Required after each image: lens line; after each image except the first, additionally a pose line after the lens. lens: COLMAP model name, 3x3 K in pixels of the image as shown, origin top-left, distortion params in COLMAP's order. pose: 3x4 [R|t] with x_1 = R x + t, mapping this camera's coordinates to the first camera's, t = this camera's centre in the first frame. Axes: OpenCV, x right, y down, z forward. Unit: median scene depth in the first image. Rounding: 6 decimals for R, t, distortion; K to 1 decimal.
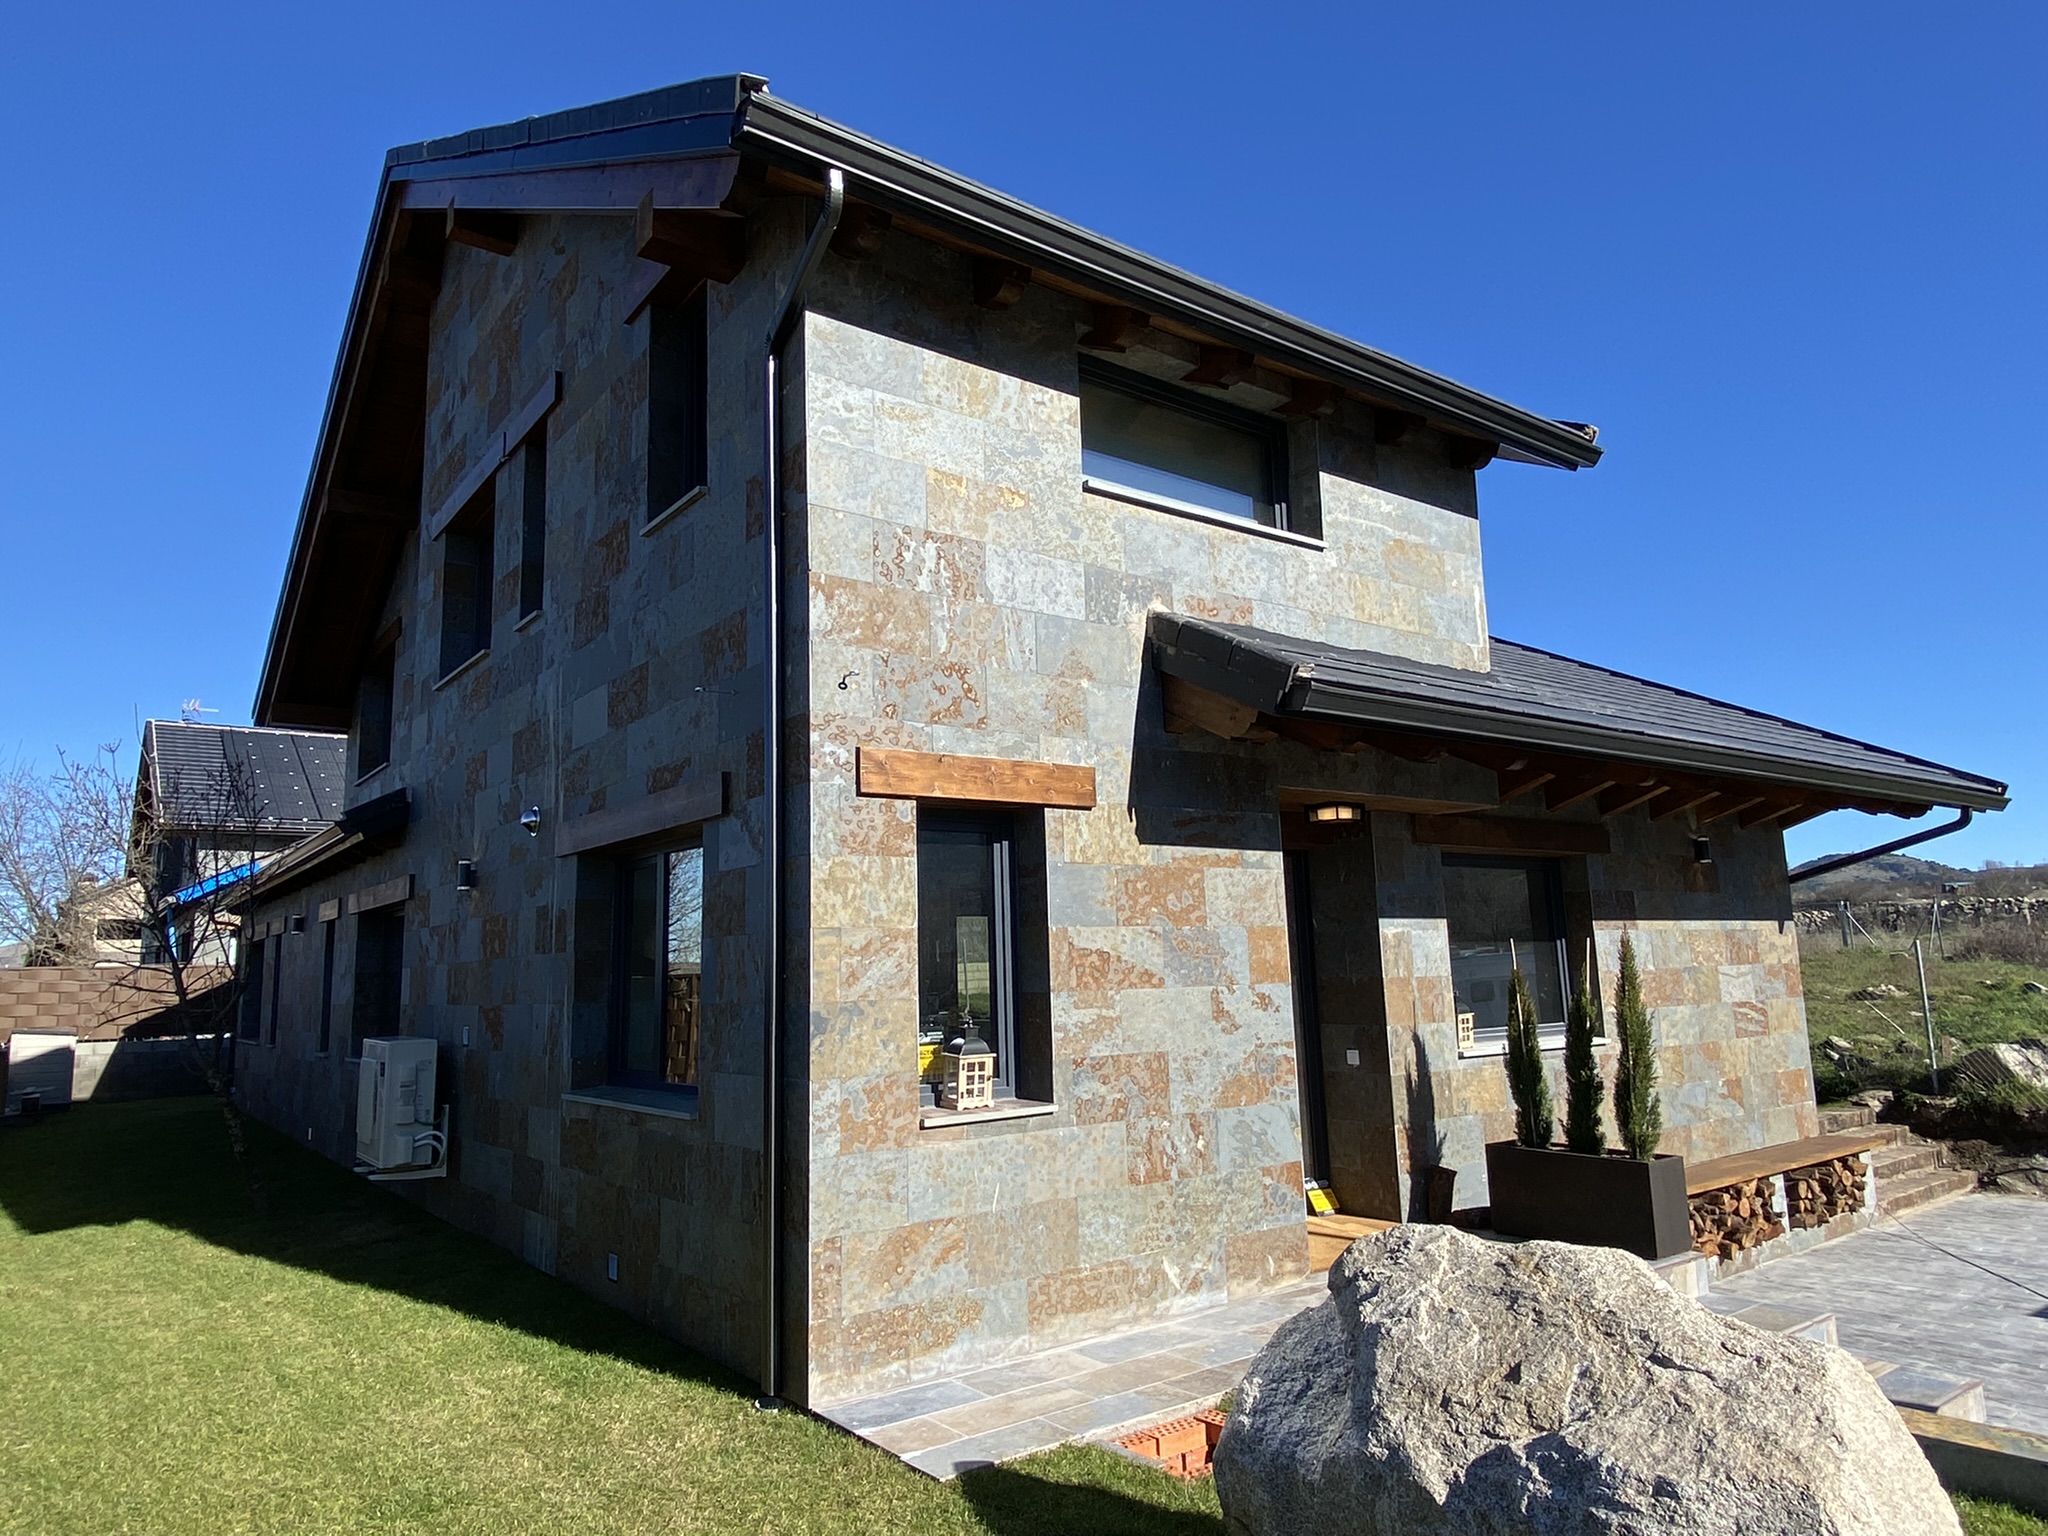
lens RADIAL K [[1283.3, 0, 1017.1], [0, 1283.3, 759.5], [0, 0, 1]] dist [0.018696, -0.004089]
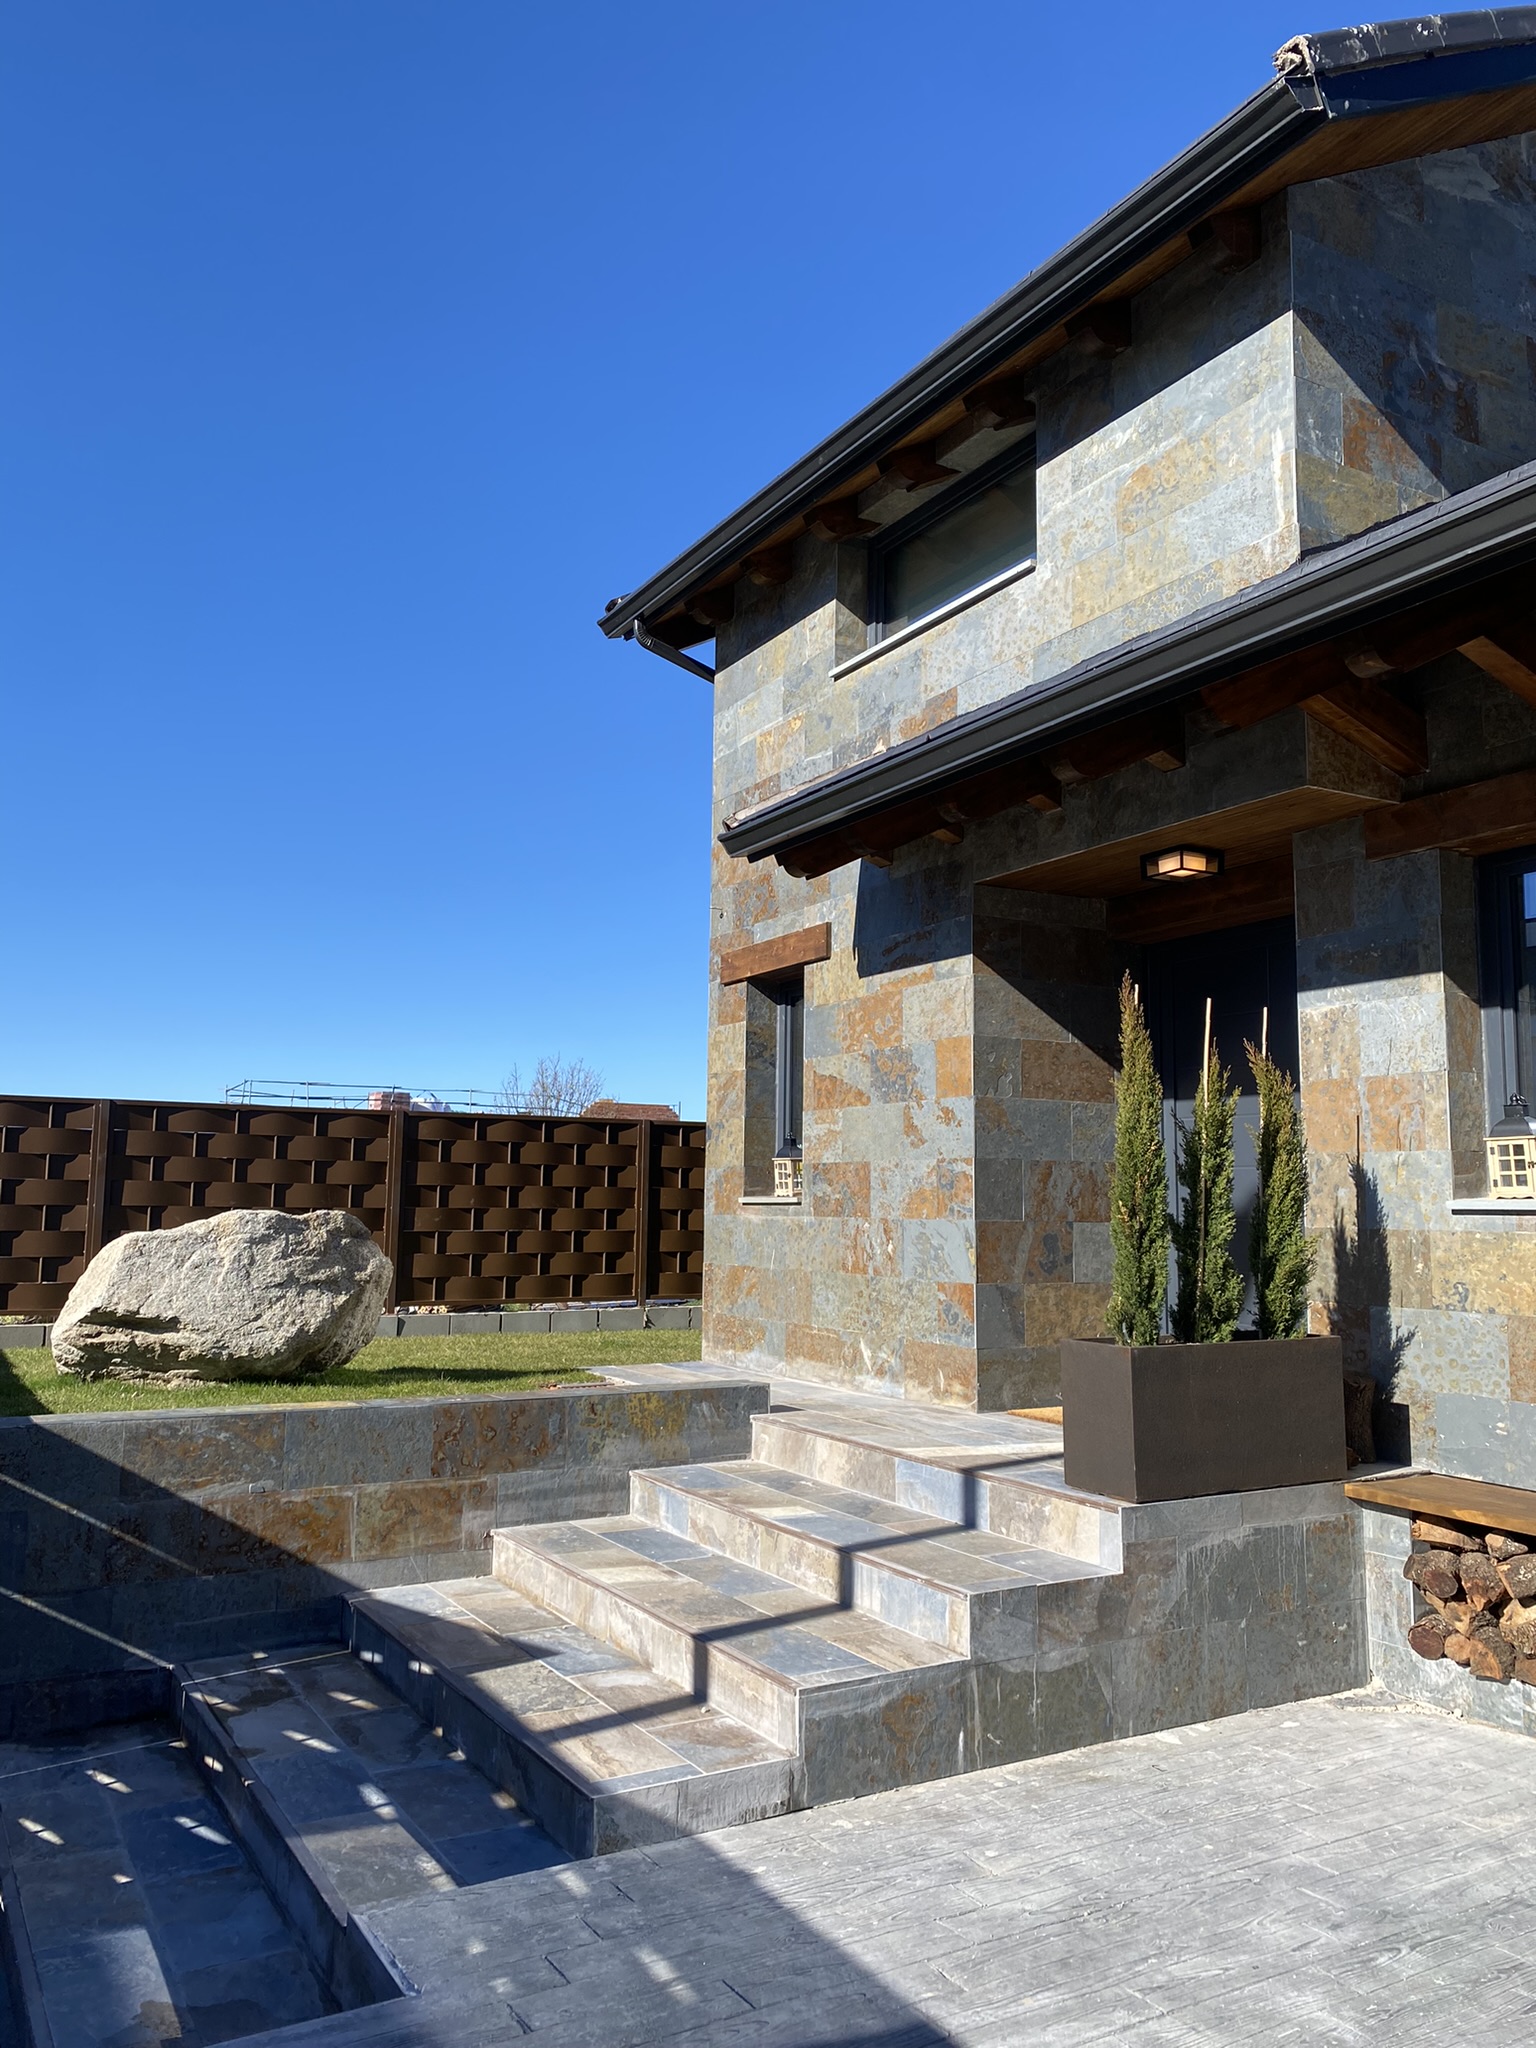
lens RADIAL K [[1538.6, 0, 758.6], [0, 1538.6, 1006.6], [0, 0, 1]] dist [0.027241, -0.054777]
pose [[-0.124648, -0.100006, -0.987148, 1.346513], [0.158257, 0.980167, -0.119282, 0.222429], [0.979499, -0.171092, -0.106350, 0.995048]]
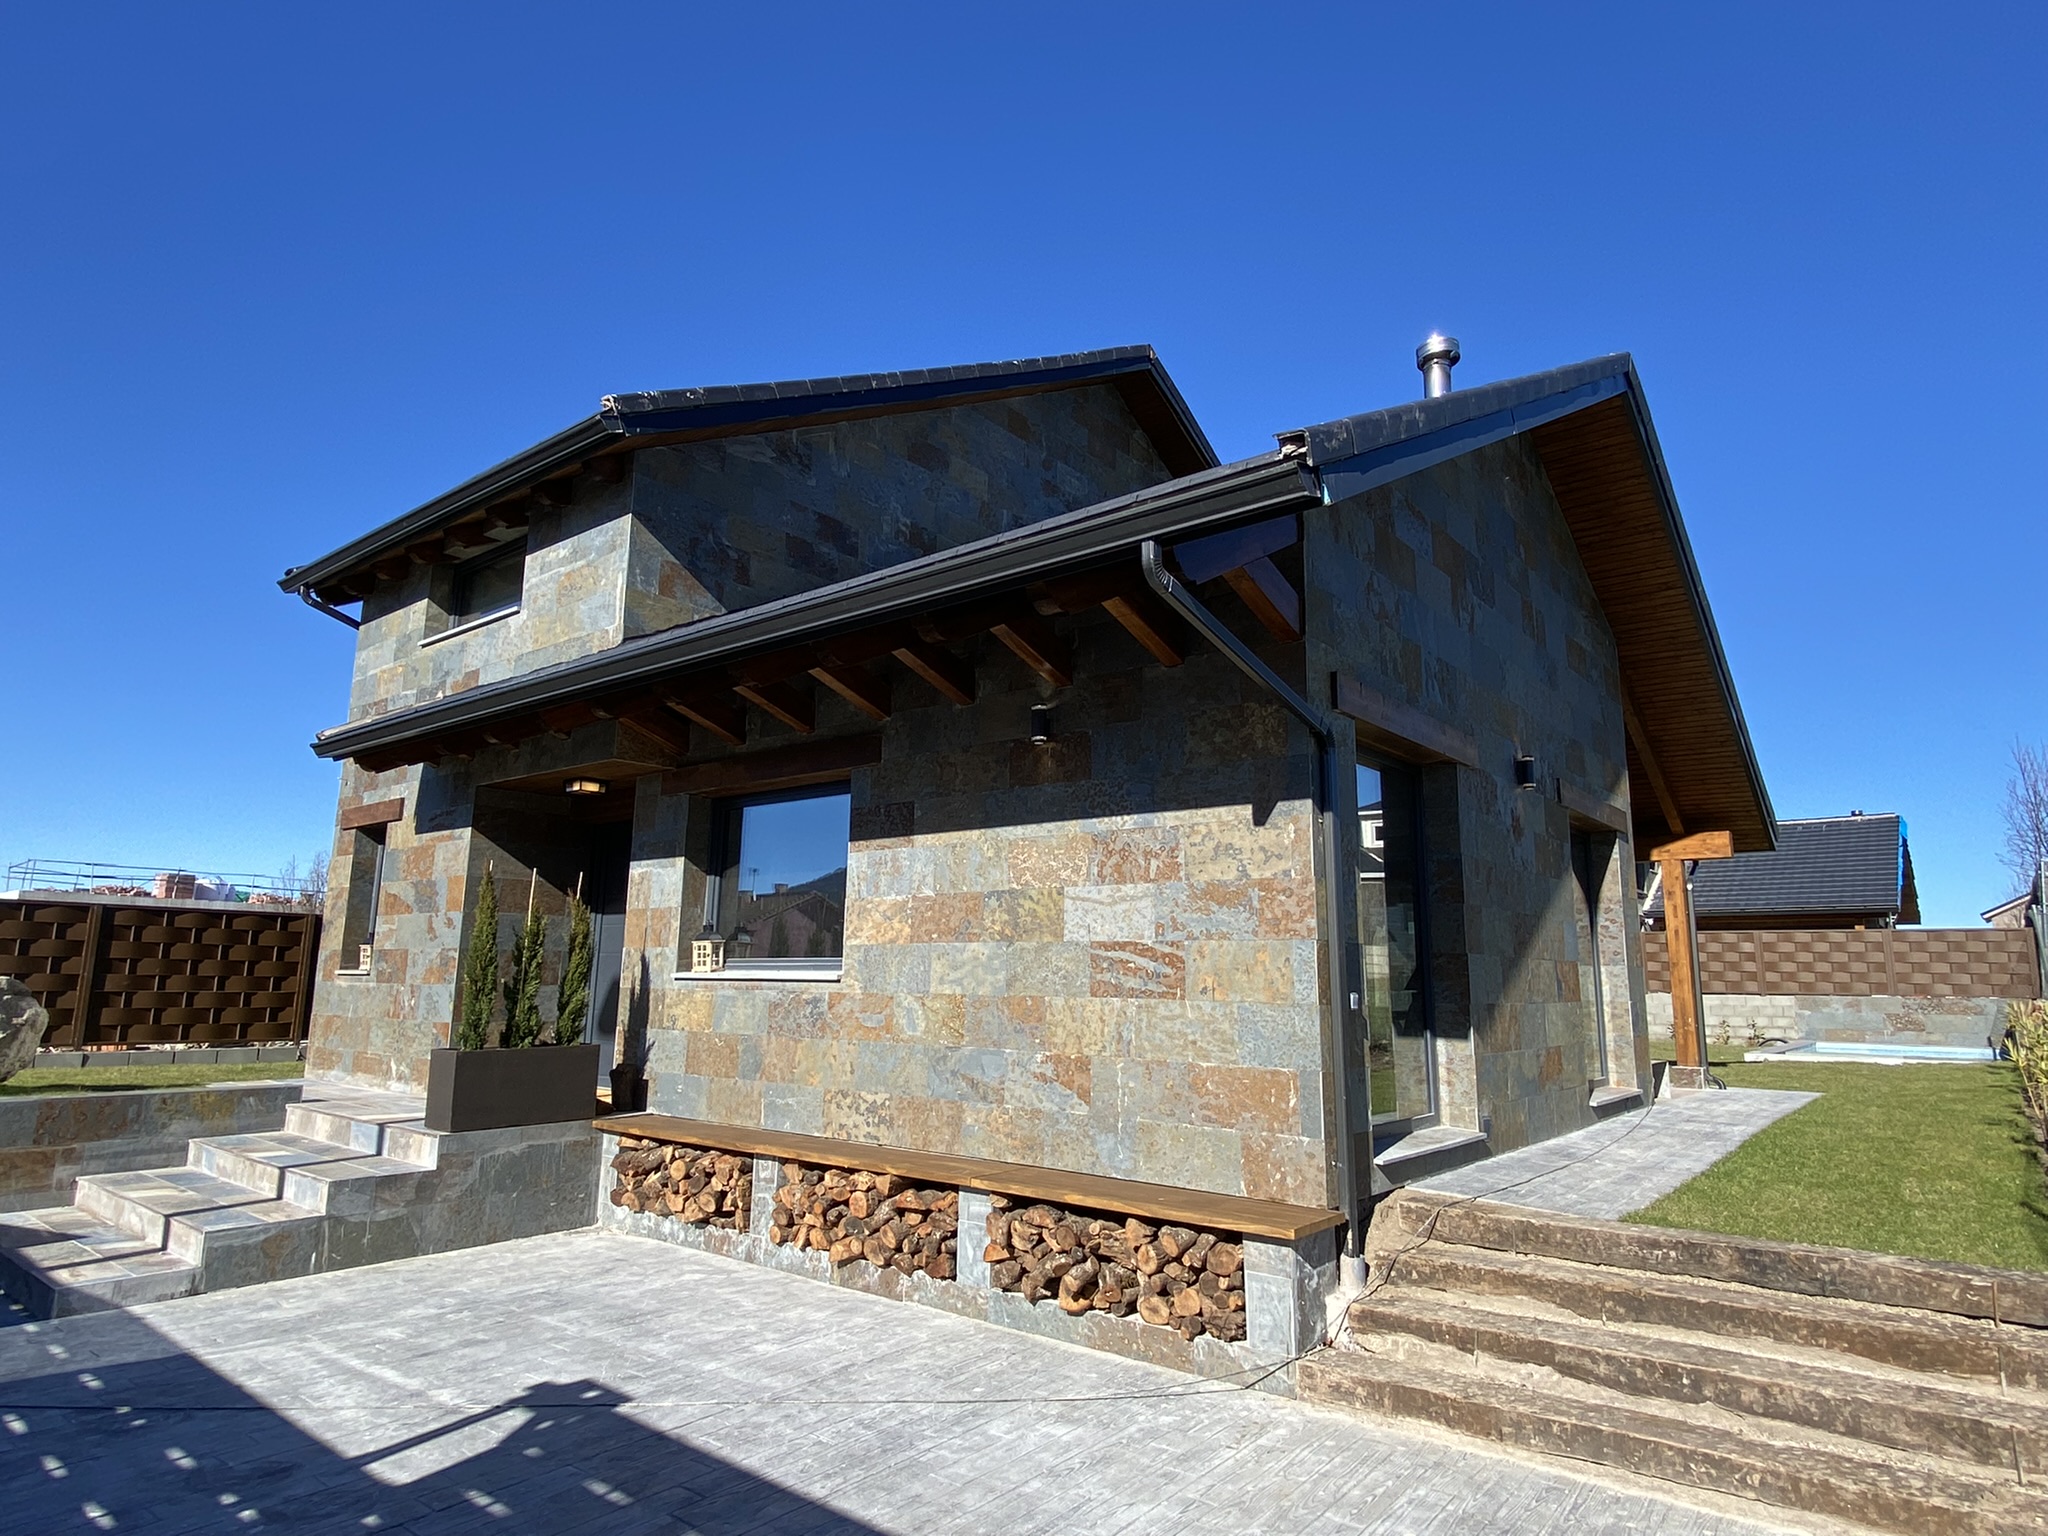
lens RADIAL K [[1136.0, 0, 1043.3], [0, 1136.0, 768.8], [0, 0, 1]] dist [-0.001133, -0.018464]
pose [[0.274881, -0.144152, -0.950610, 1.769352], [0.140681, 0.984086, -0.108549, 0.257423], [0.951130, -0.103895, 0.290787, 1.310957]]
